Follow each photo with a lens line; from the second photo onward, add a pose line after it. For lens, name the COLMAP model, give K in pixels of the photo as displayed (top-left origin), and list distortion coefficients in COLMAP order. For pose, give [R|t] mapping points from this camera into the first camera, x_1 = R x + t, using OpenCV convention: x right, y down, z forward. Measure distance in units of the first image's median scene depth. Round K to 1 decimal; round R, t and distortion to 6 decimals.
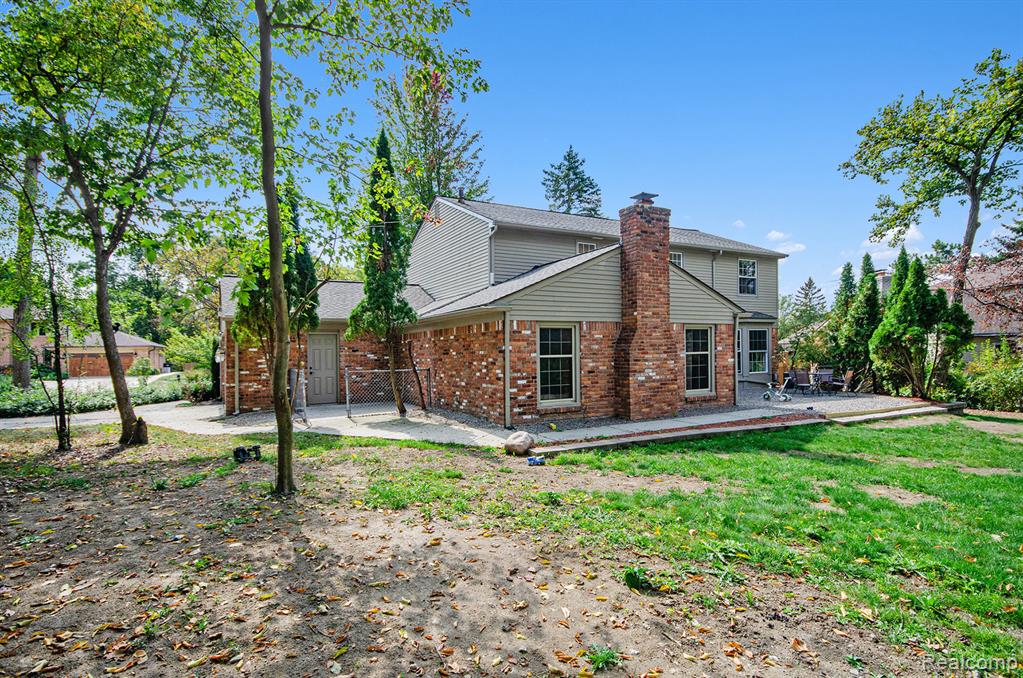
lens RADIAL K [[549.6, 0, 510.0], [0, 549.6, 334.0], [0, 0, 1]] dist [-0.006176, 0.000575]
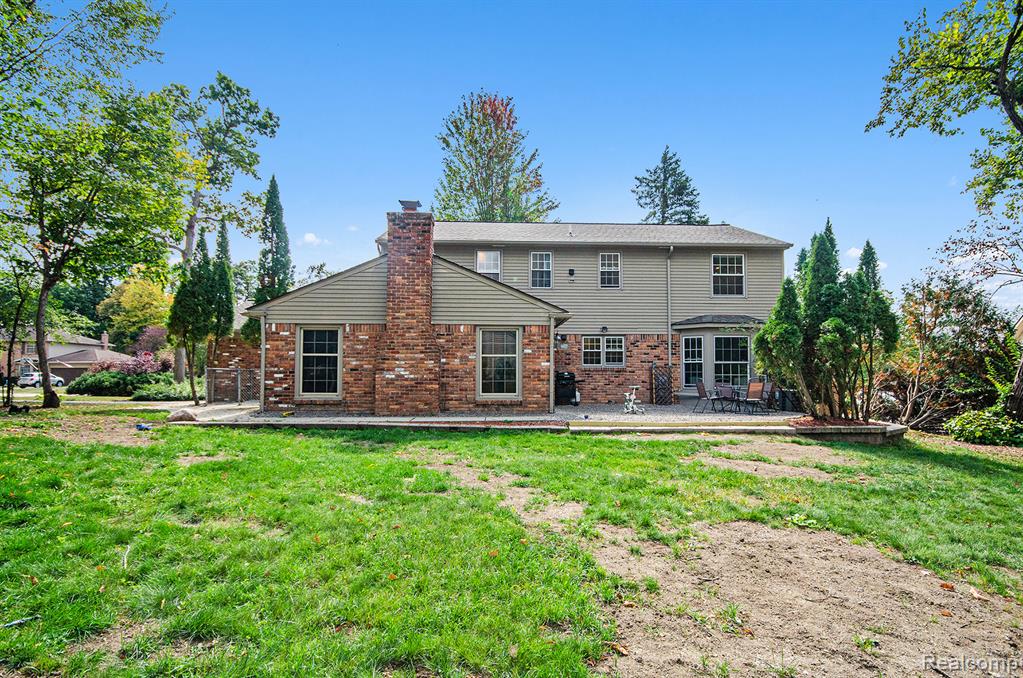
lens RADIAL K [[549.6, 0, 508.3], [0, 549.6, 344.8], [0, 0, 1]] dist [-0.006176, 0.000575]
pose [[0.894897, -0.005898, -0.446235, 0.904085], [-0.002712, 0.999822, -0.018654, 0.038760], [0.446265, 0.017904, 0.894722, 0.156615]]
